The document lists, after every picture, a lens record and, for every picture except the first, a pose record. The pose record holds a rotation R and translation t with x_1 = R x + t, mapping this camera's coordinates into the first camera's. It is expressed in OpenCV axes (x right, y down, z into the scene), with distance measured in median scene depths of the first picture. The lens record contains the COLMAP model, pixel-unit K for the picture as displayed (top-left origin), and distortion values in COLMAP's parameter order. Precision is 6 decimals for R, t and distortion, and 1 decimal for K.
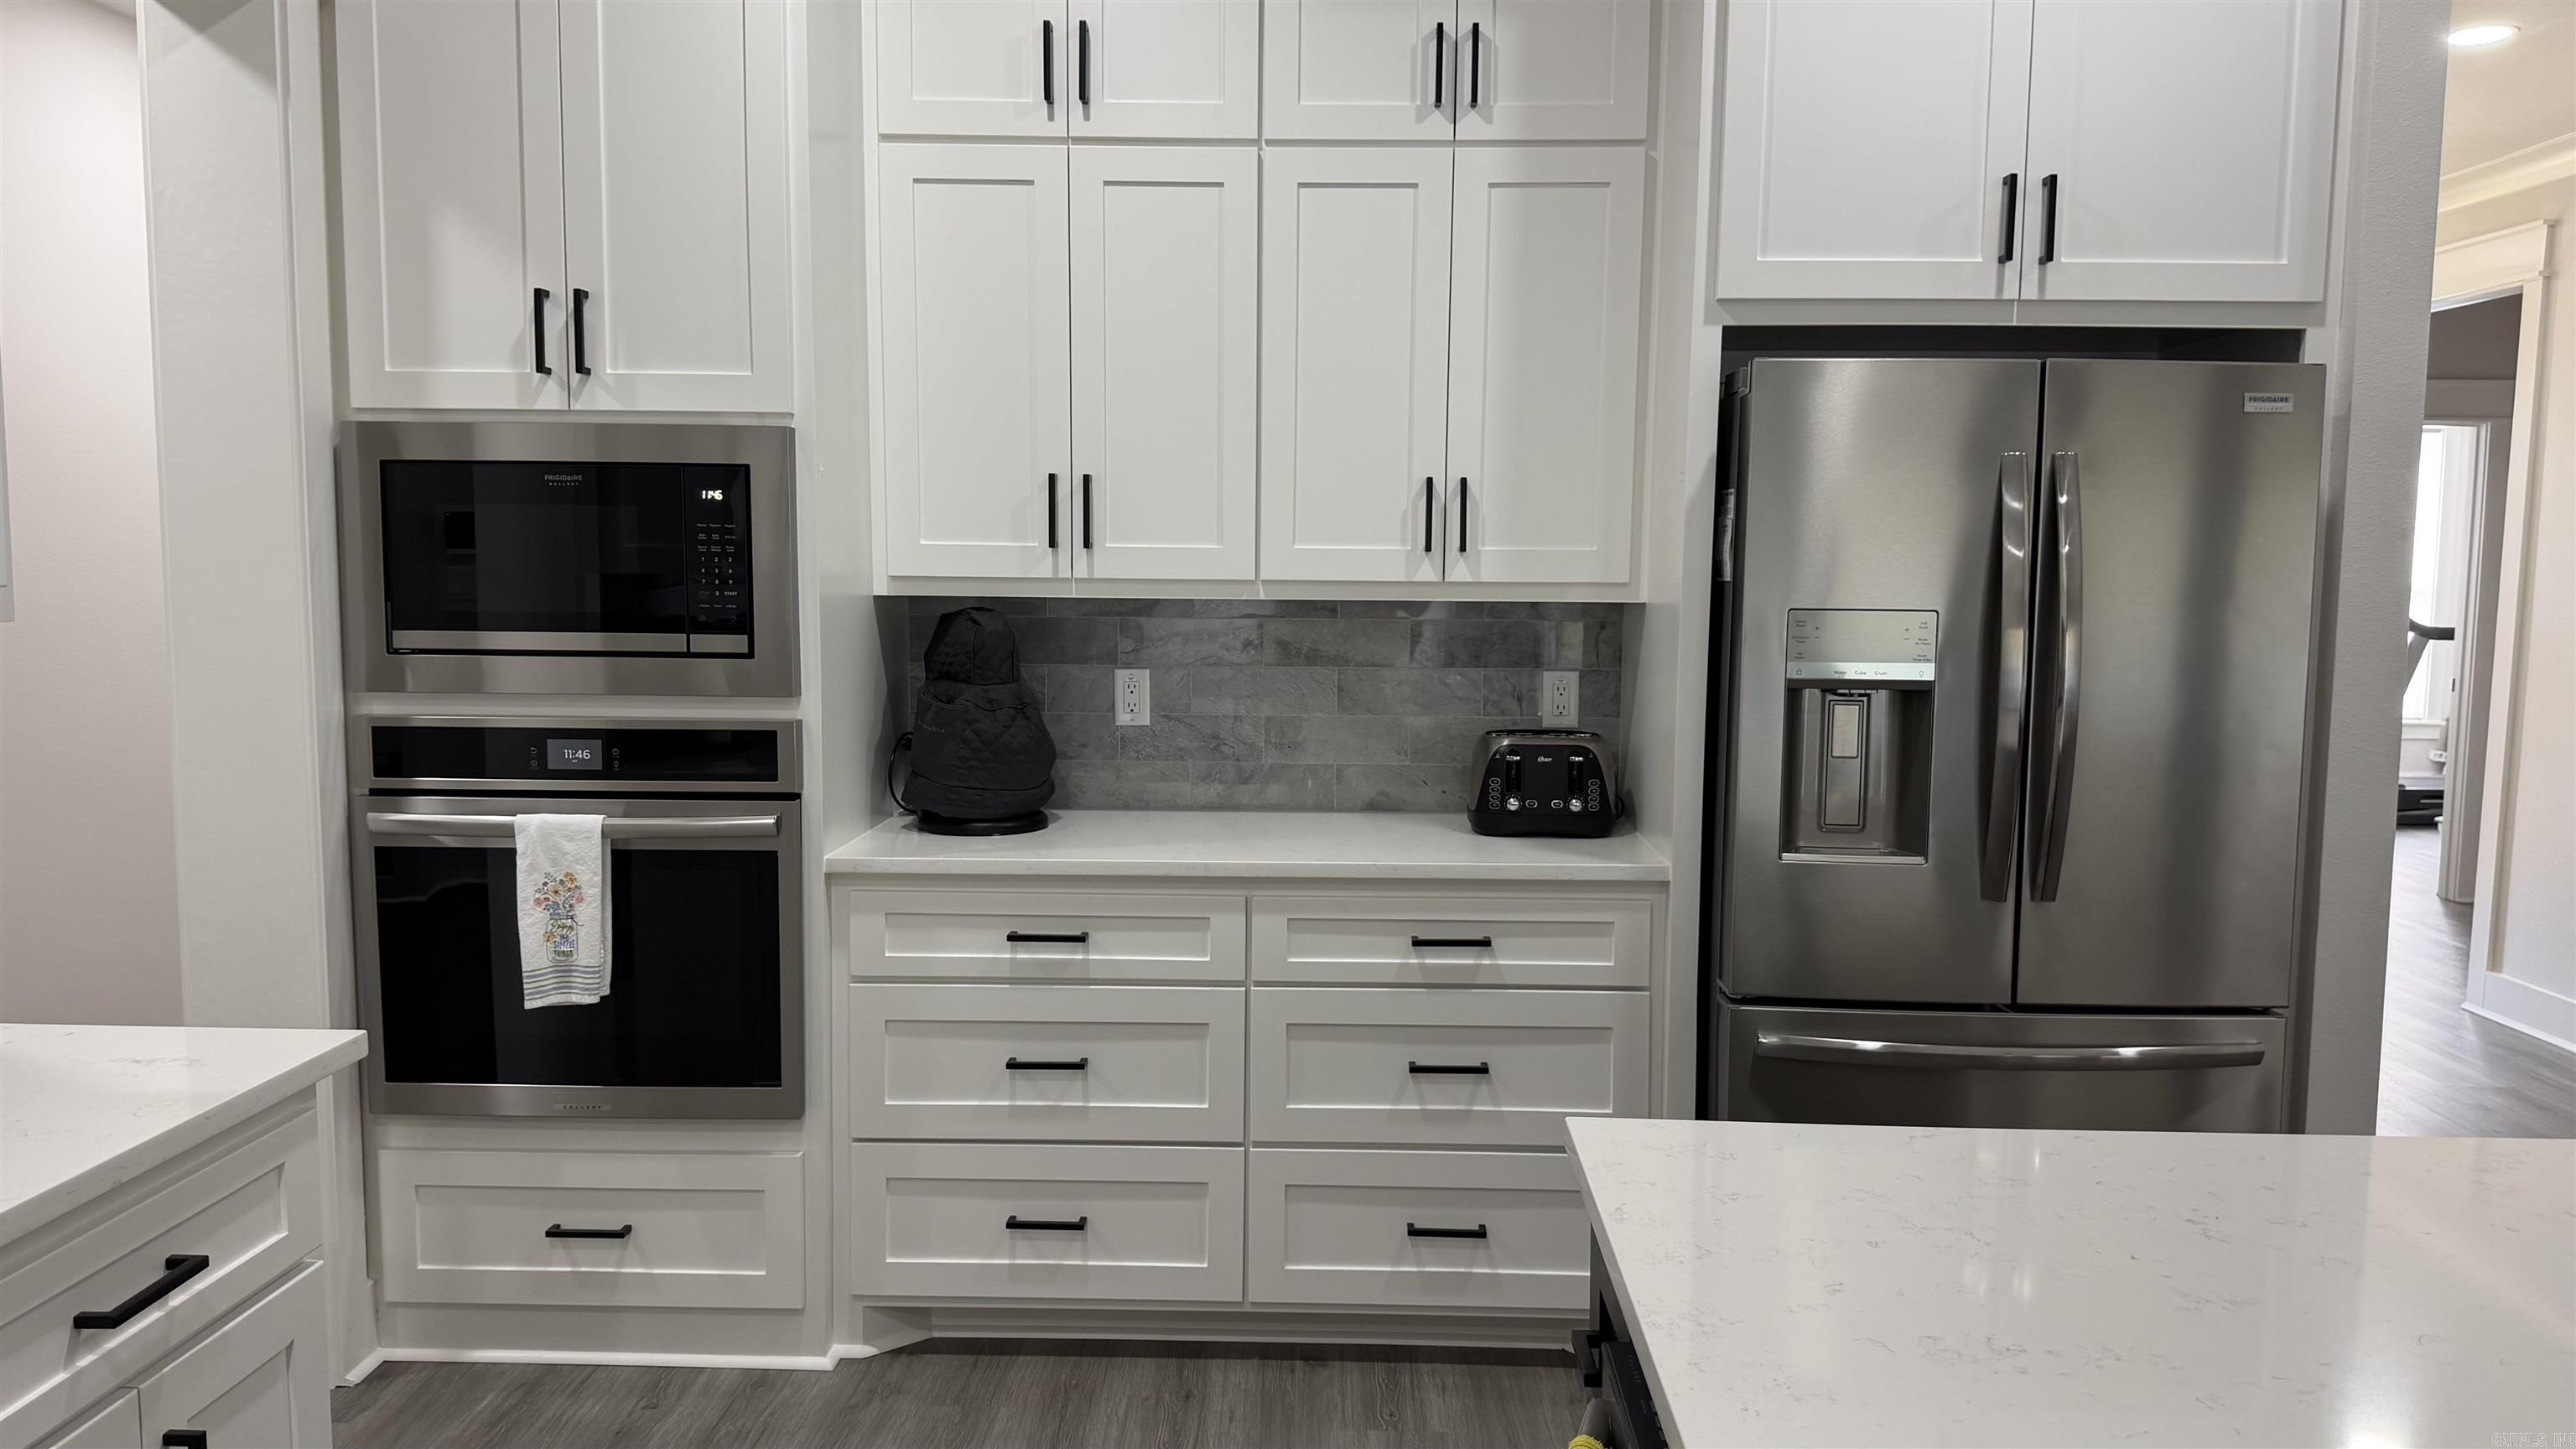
lens RADIAL K [[1730.2, 0, 1288.0], [0, 1730.2, 724.5], [0, 0, 1]] dist [0.167415, -0.252092]
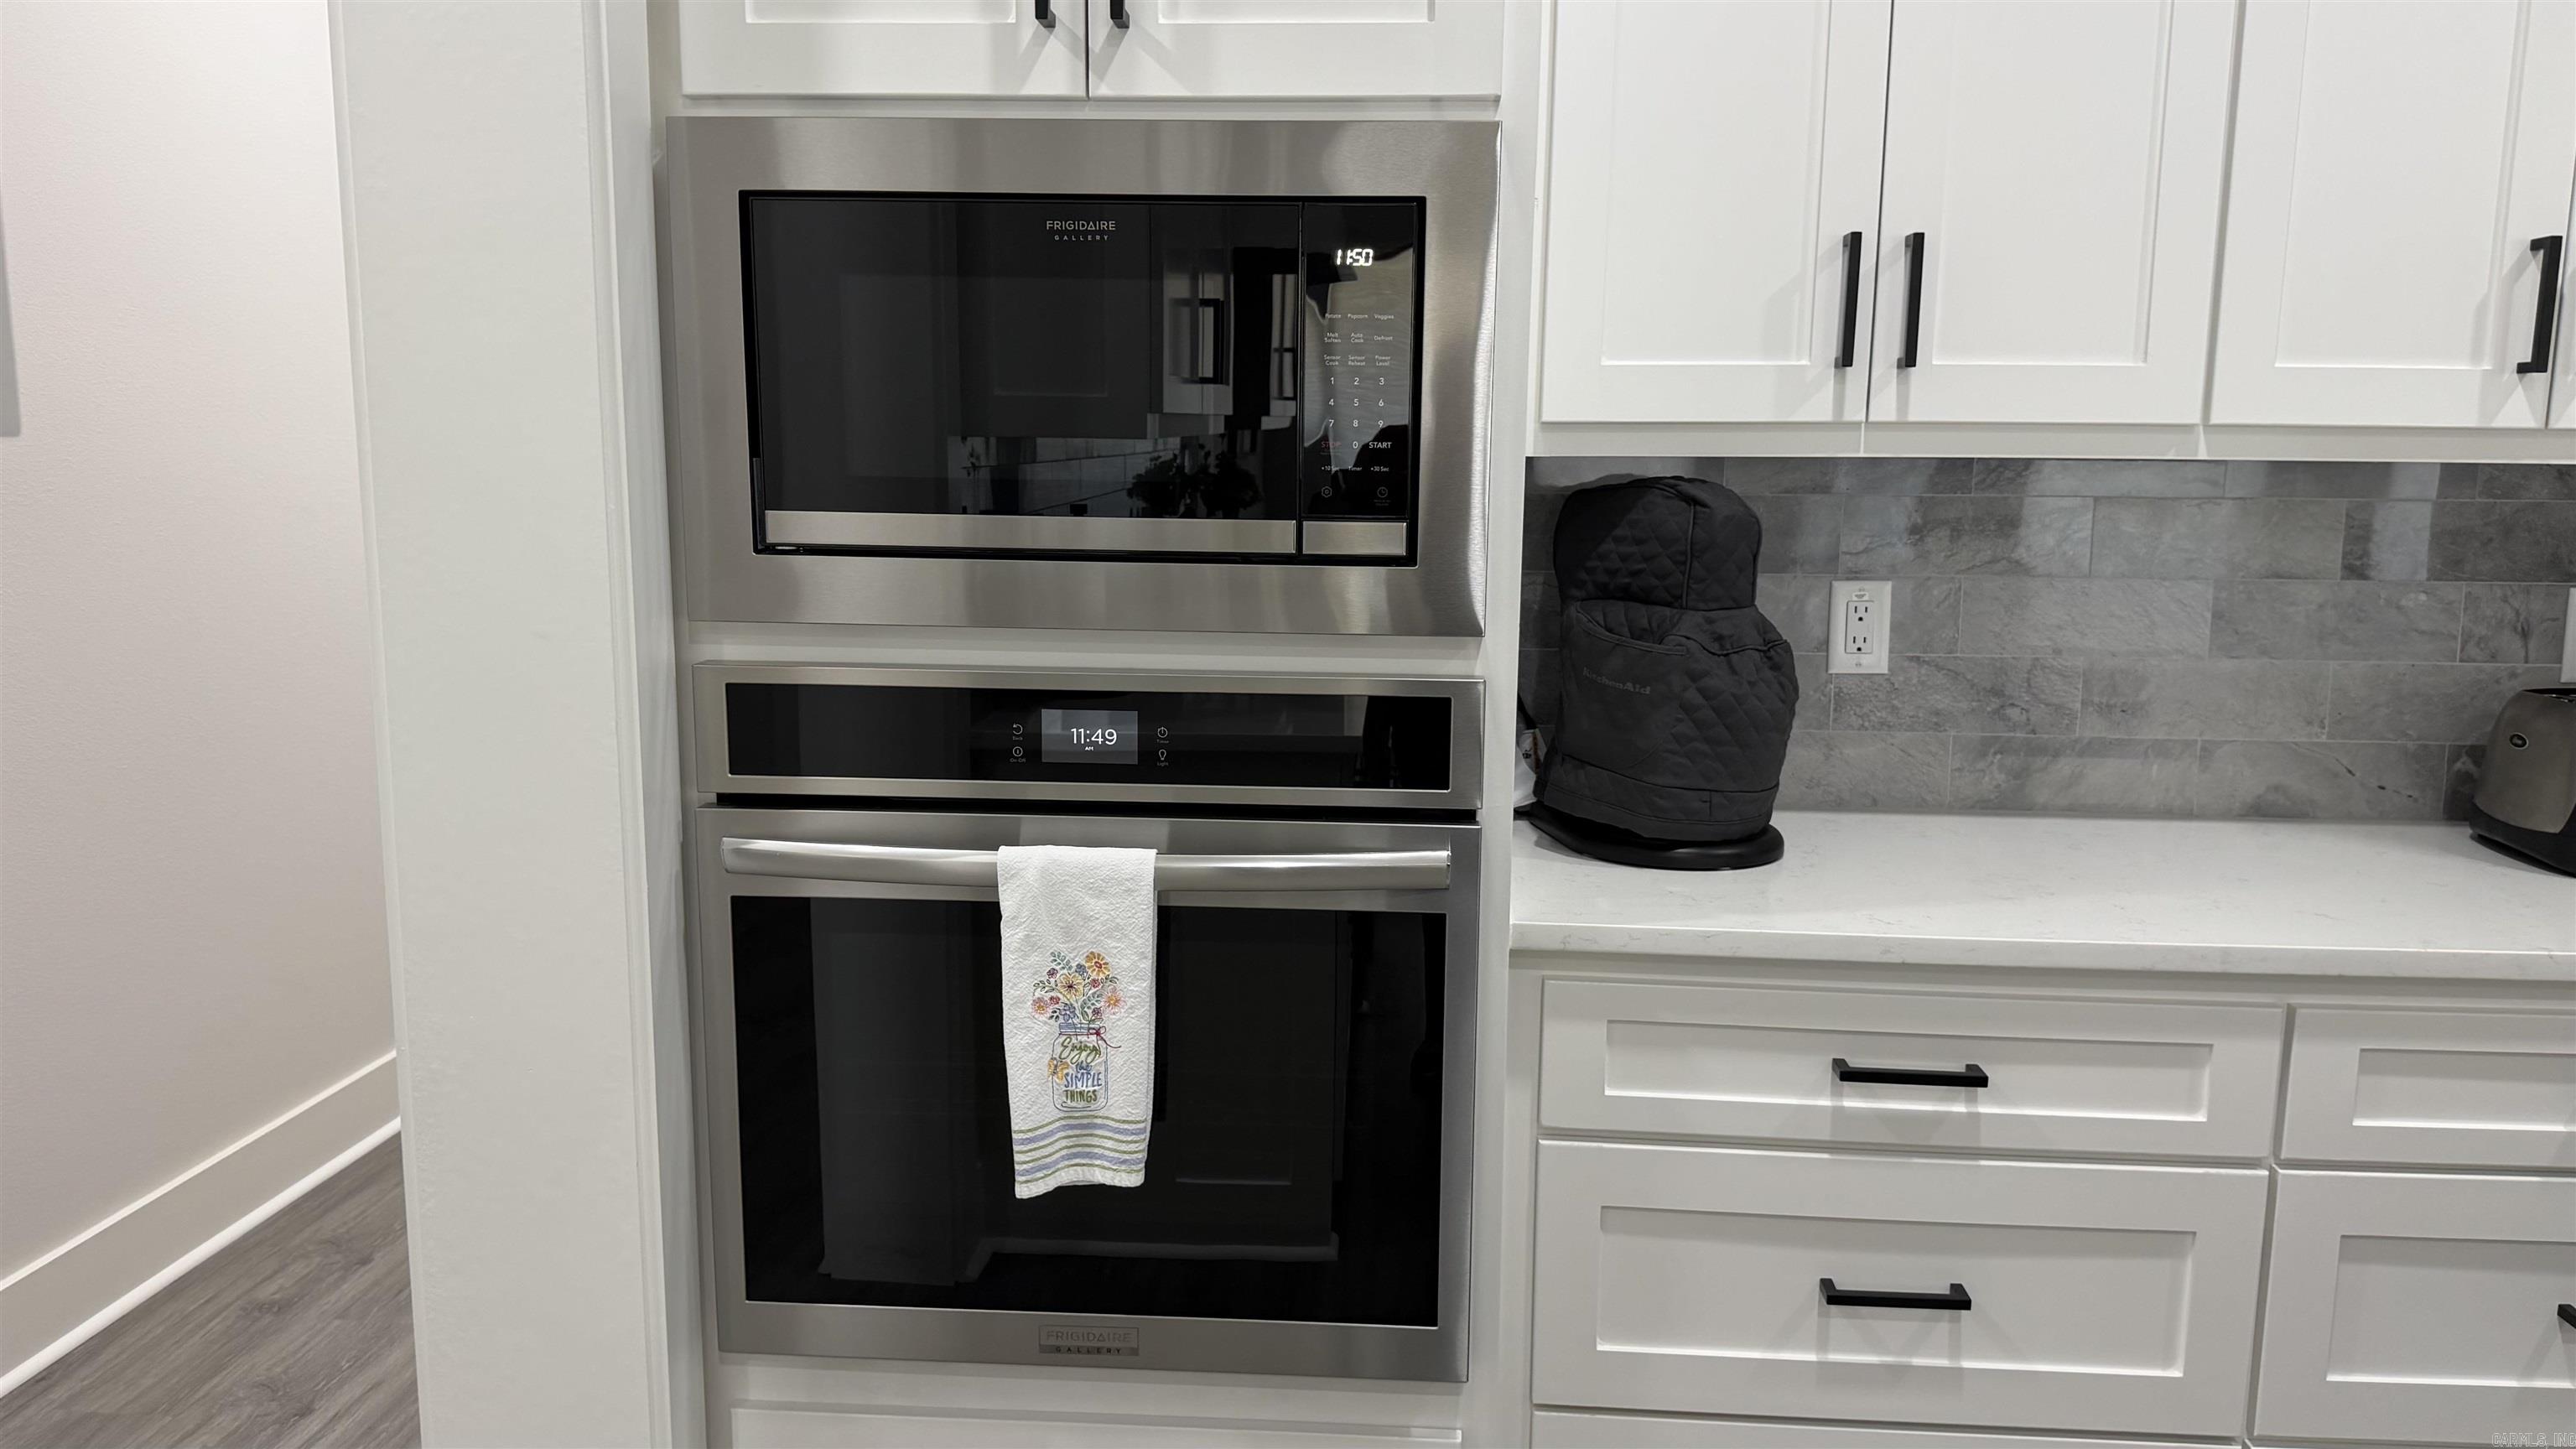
lens RADIAL K [[1730.2, 0, 1288.0], [0, 1730.2, 724.5], [0, 0, 1]] dist [0.167415, -0.252092]
pose [[0.999805, 0.008235, -0.017932, -0.325682], [-0.007157, 0.998208, 0.059409, -0.019633], [0.018389, -0.059269, 0.998073, 0.446340]]
